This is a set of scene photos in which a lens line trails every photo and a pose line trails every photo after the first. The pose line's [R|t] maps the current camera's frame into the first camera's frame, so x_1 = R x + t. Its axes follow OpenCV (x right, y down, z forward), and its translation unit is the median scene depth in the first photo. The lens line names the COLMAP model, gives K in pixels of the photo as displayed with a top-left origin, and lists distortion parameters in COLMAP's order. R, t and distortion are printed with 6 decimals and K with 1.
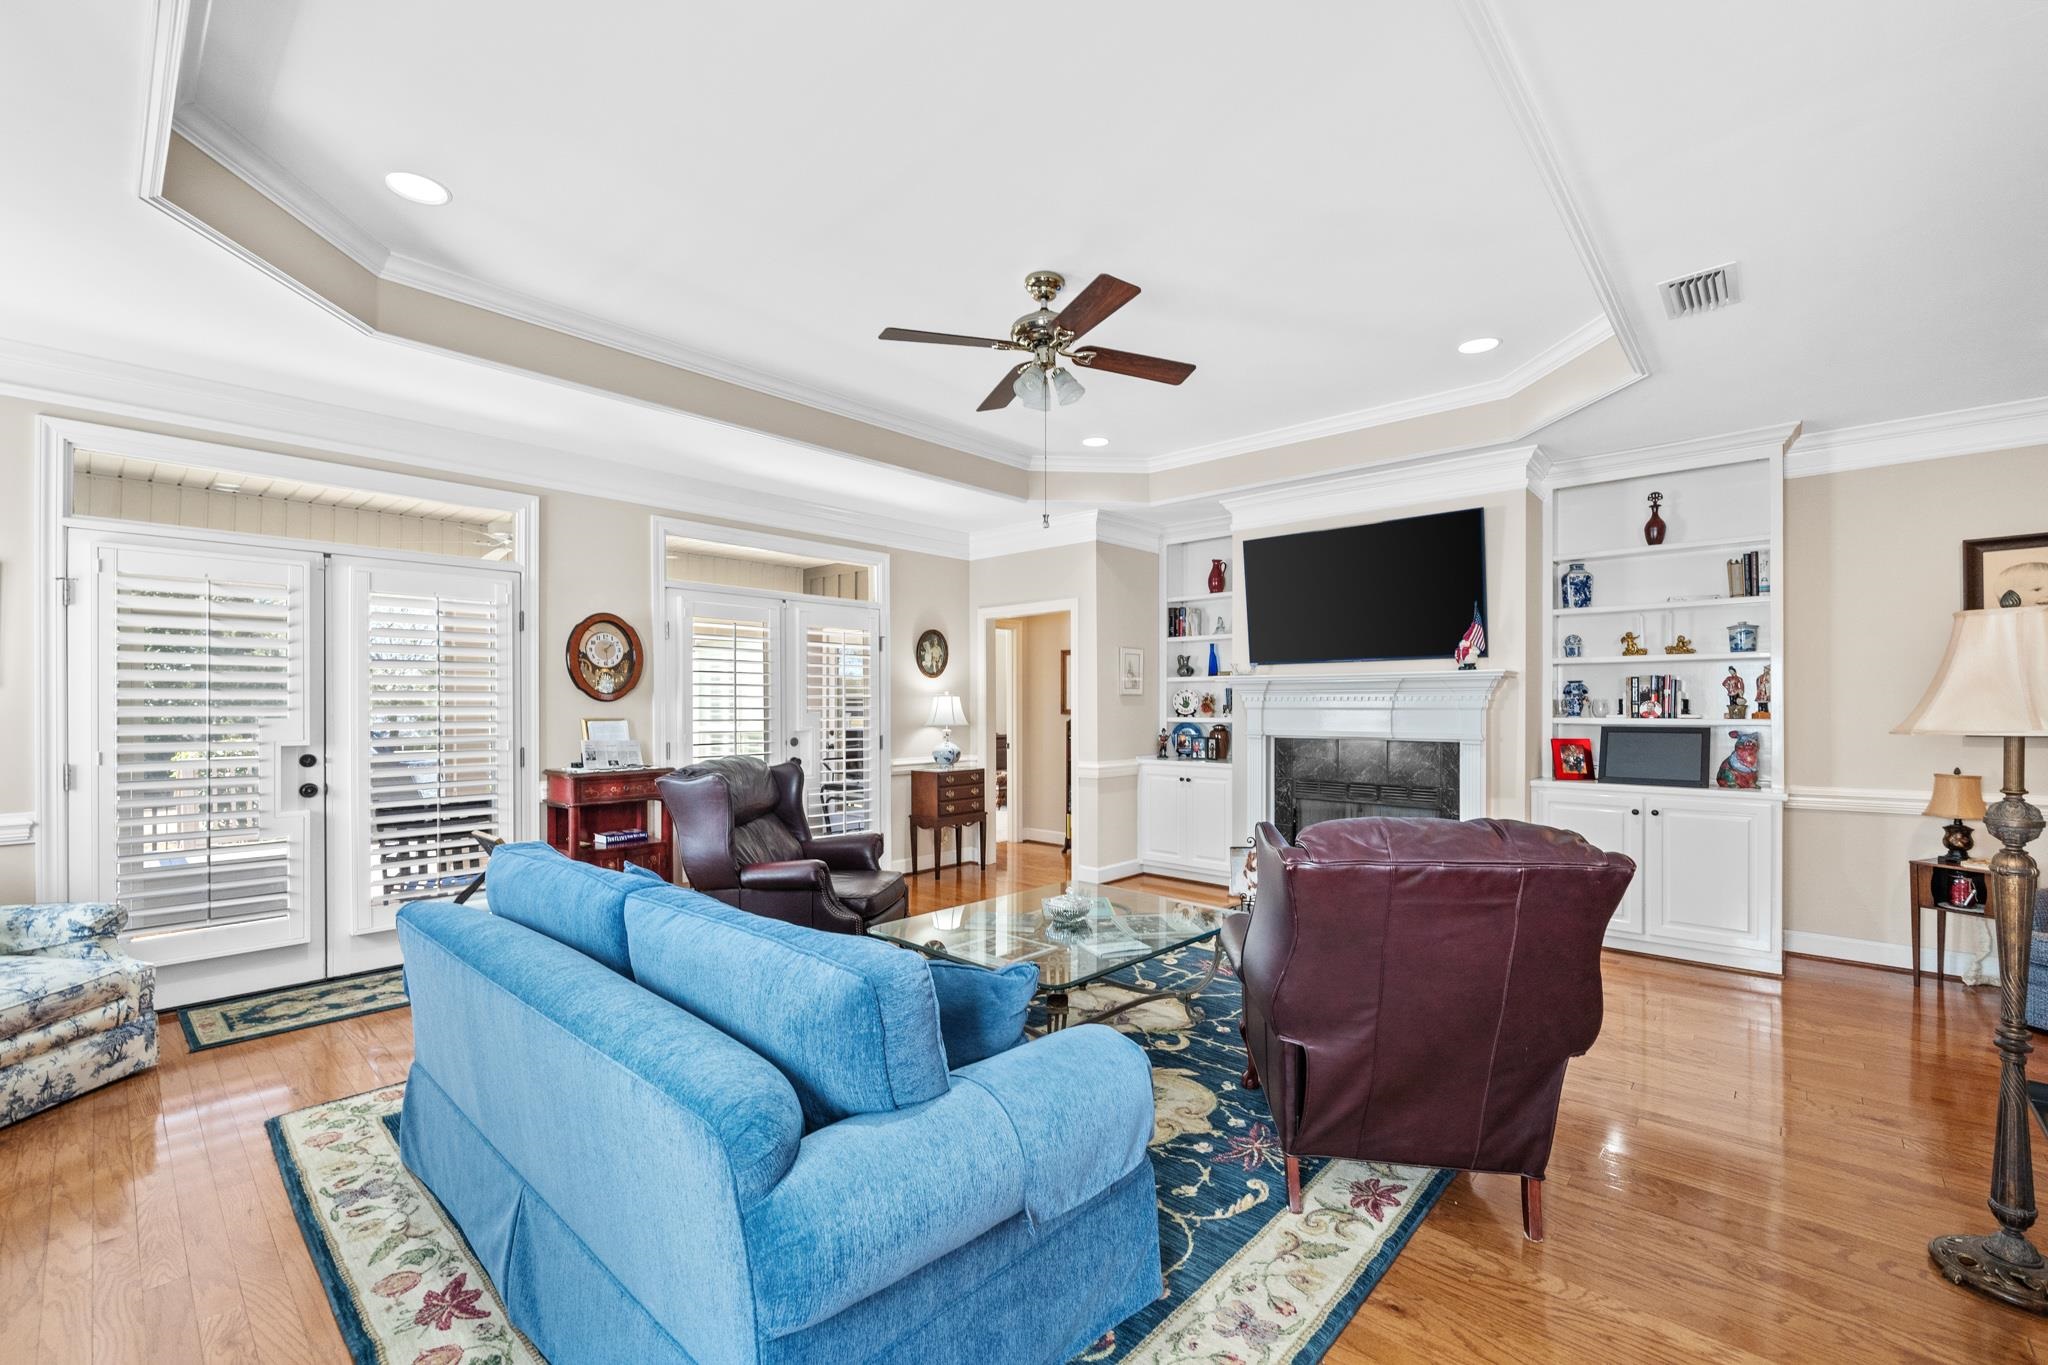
lens RADIAL K [[839.5, 0, 1022.4], [0, 839.5, 698.6], [0, 0, 1]] dist [-0.001610, -0.000601]
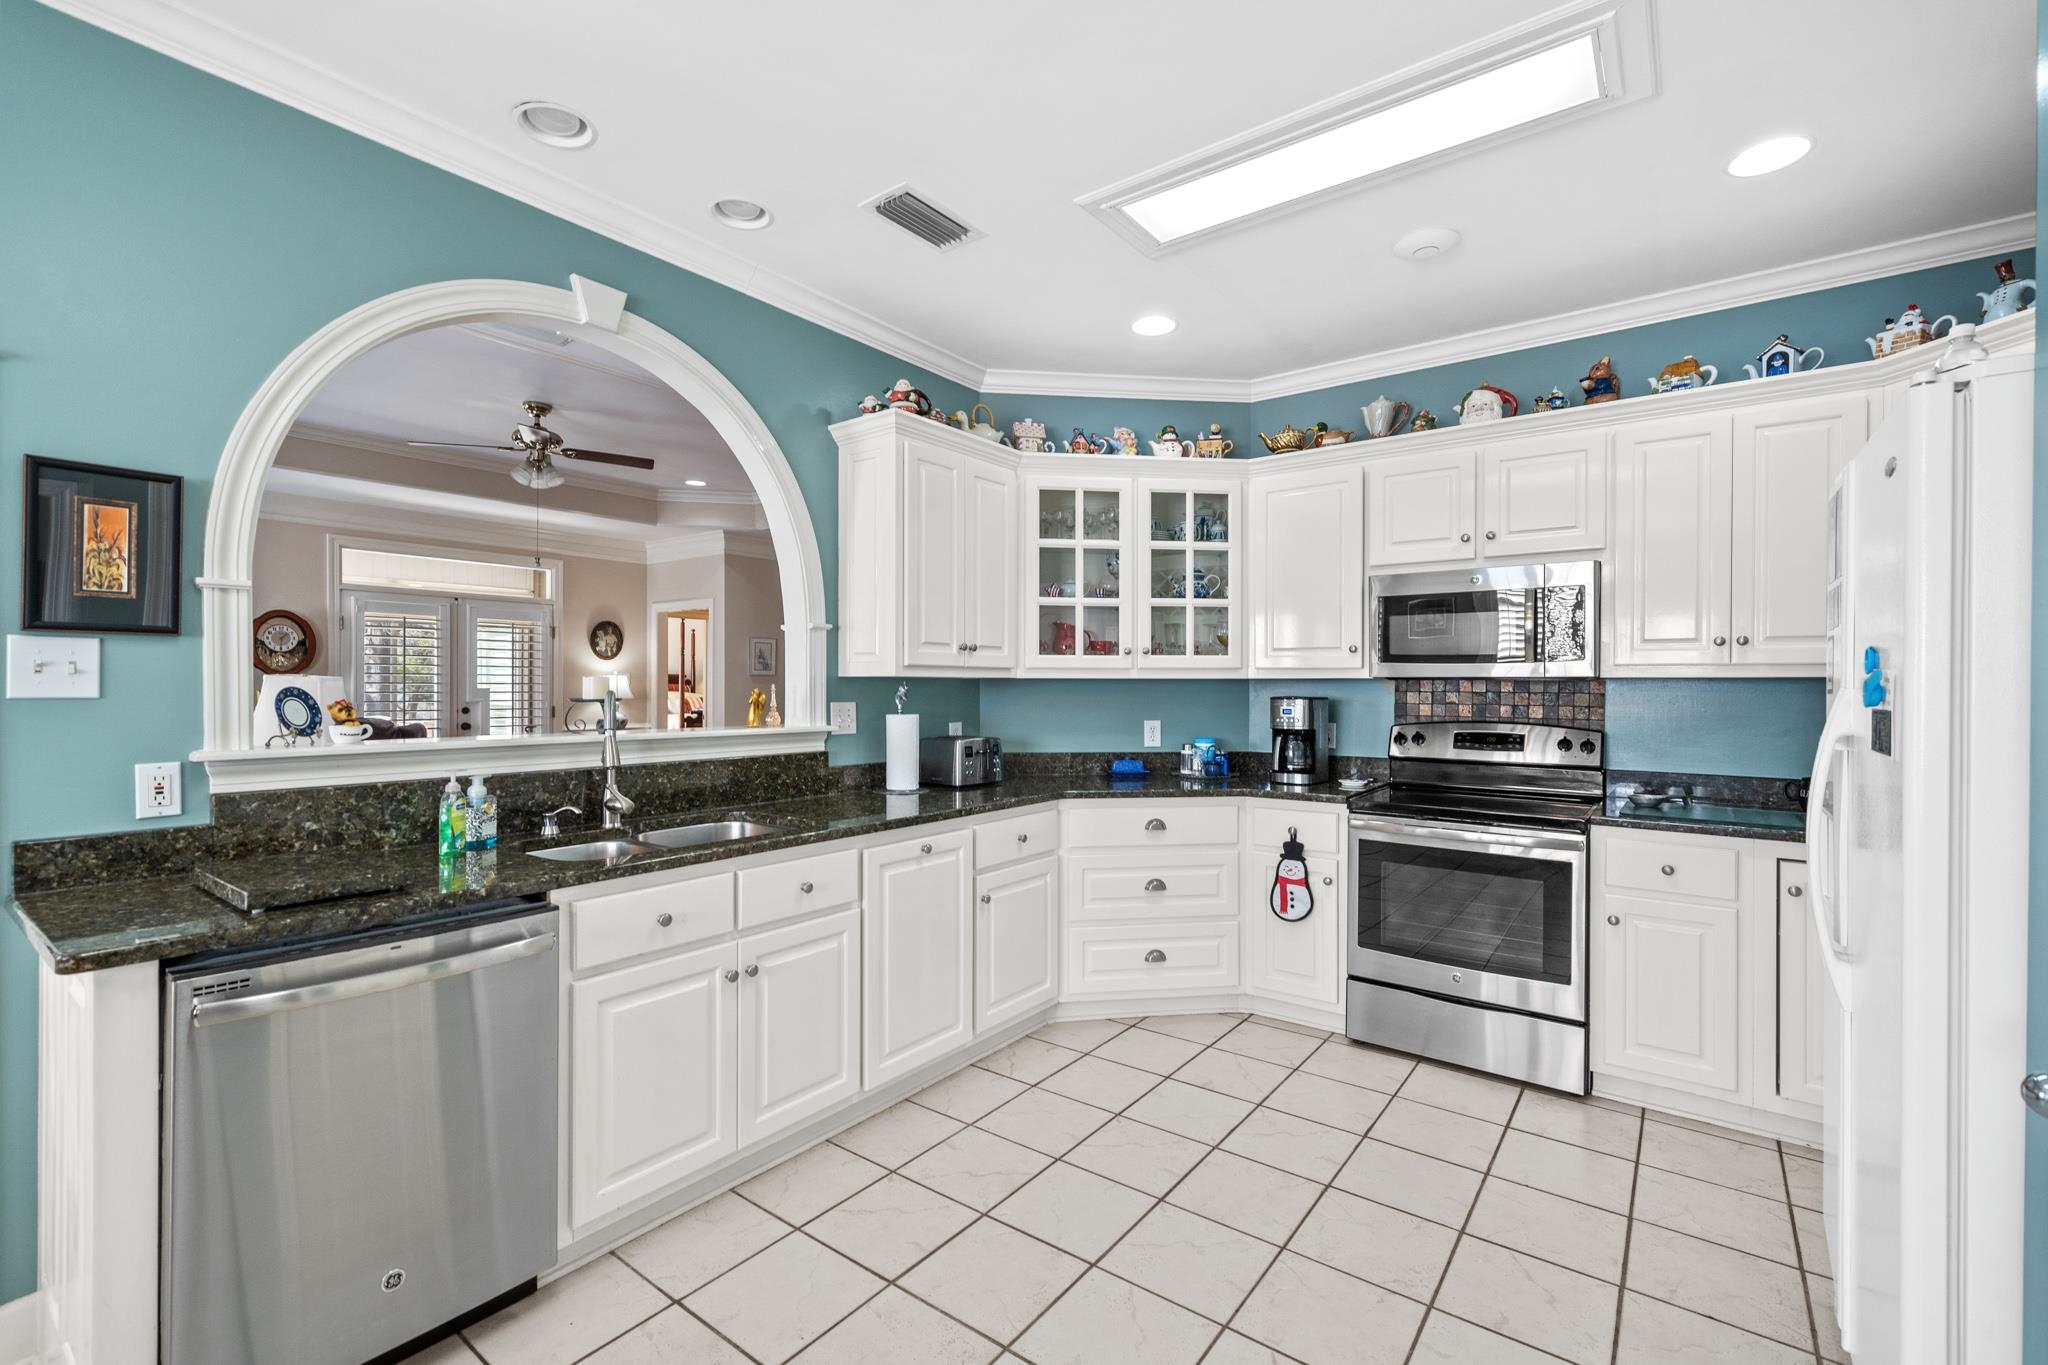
lens RADIAL K [[889.2, 0, 1034.1], [0, 889.2, 681.1], [0, 0, 1]] dist [0.002163, 0.000253]
pose [[0.995814, 0.003834, 0.091321, 0.514689], [-0.004025, 0.999990, 0.001910, 0.001499], [-0.091313, -0.002270, 0.995820, -0.462897]]
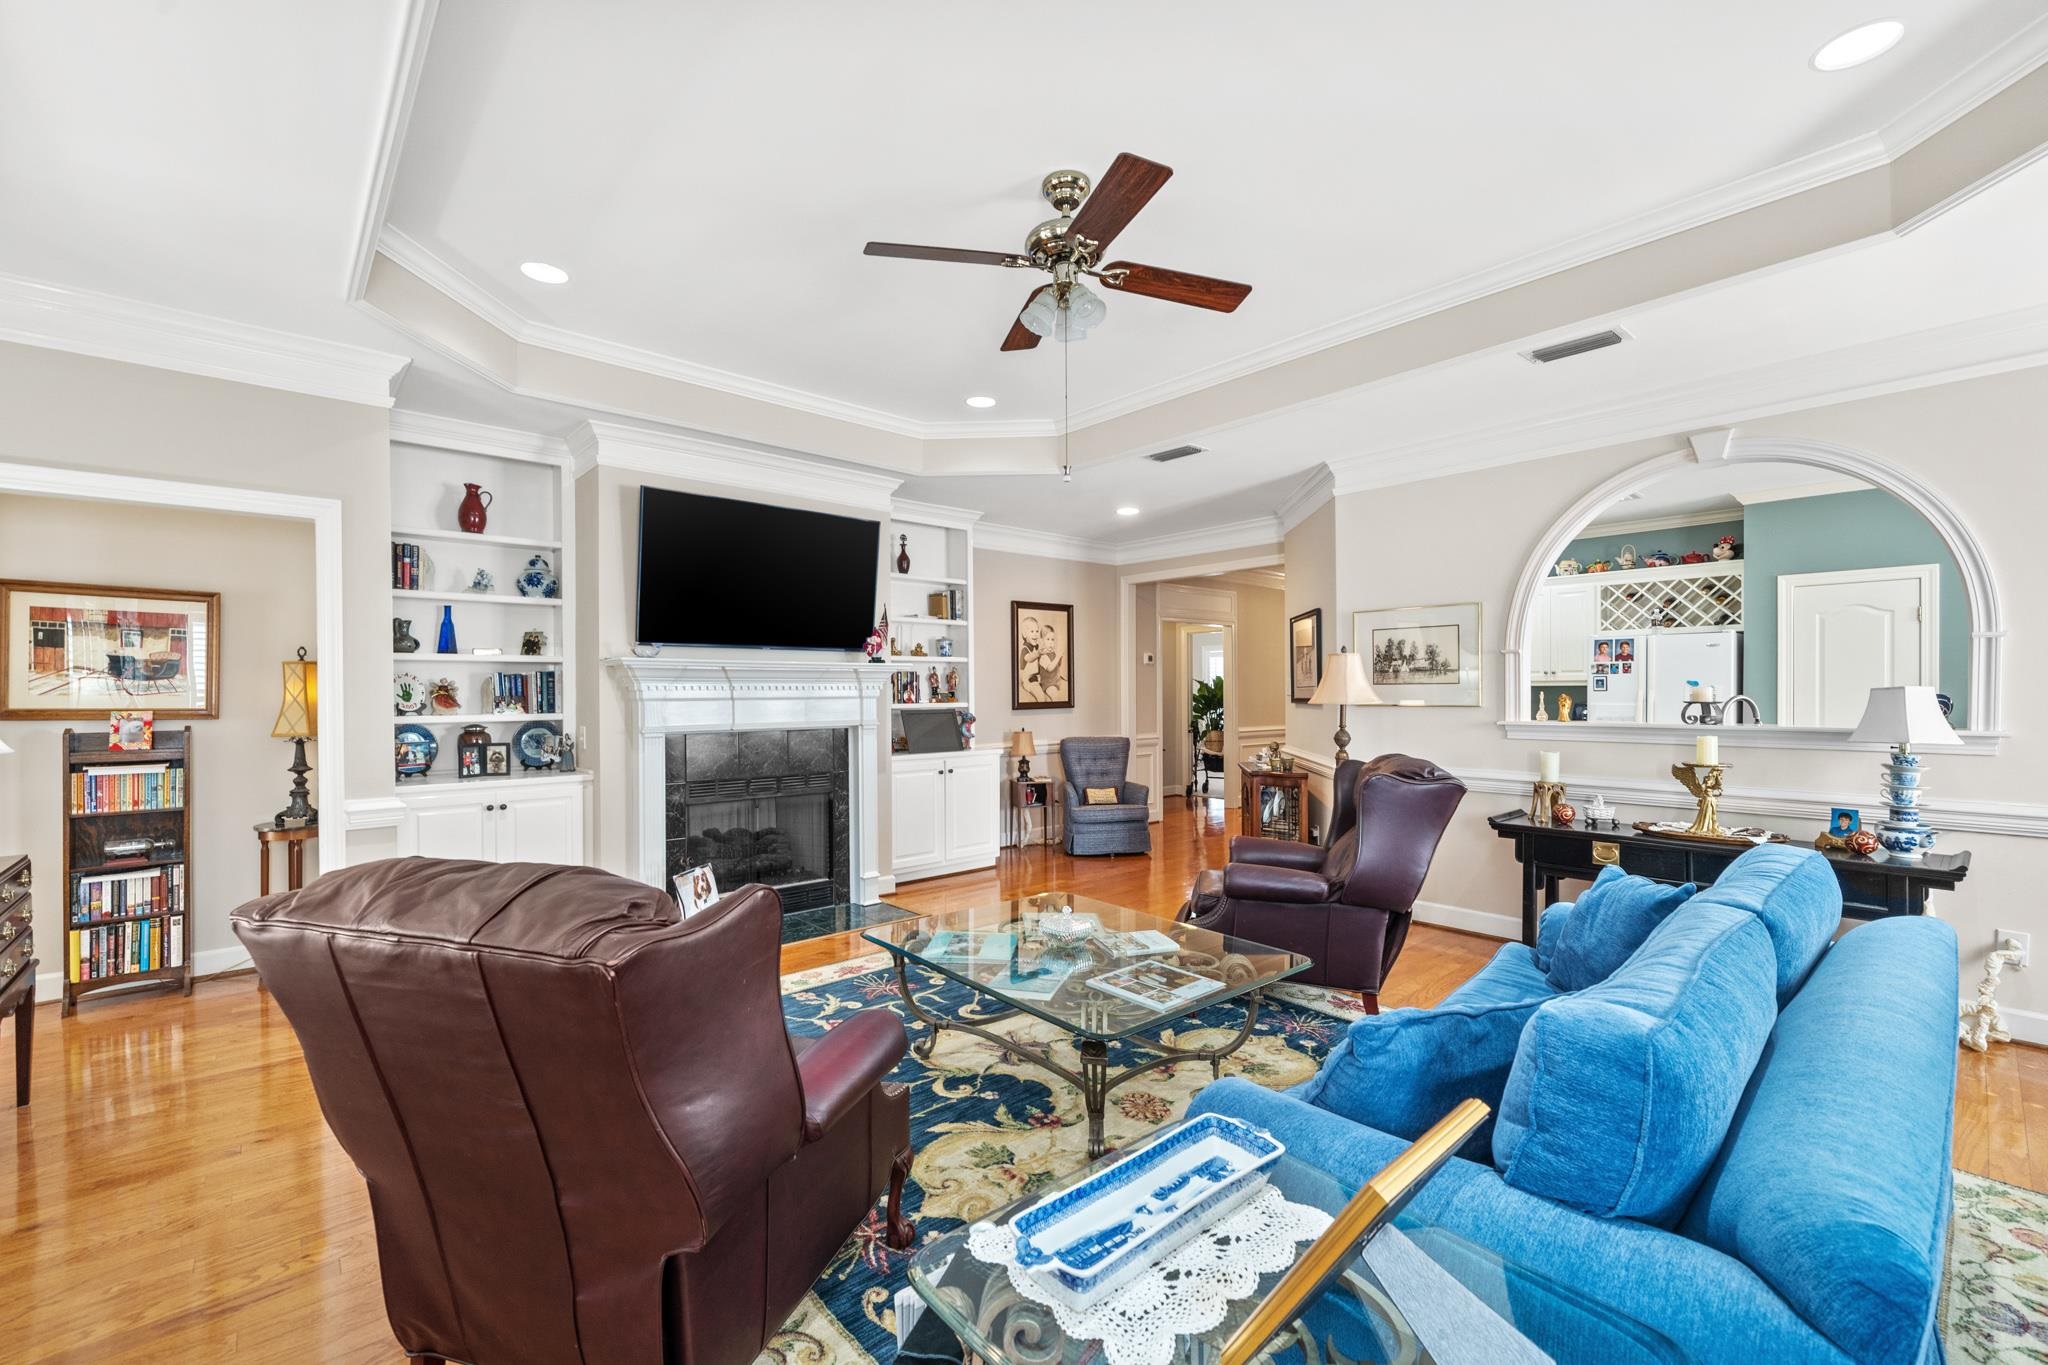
lens RADIAL K [[839.5, 0, 1026.3], [0, 839.5, 691.7], [0, 0, 1]] dist [-0.001610, -0.000601]
pose [[0.109311, -0.001948, 0.994006, -0.489879], [-0.002524, 0.999994, 0.002237, 0.001412], [-0.994004, -0.002753, 0.109305, 0.578852]]
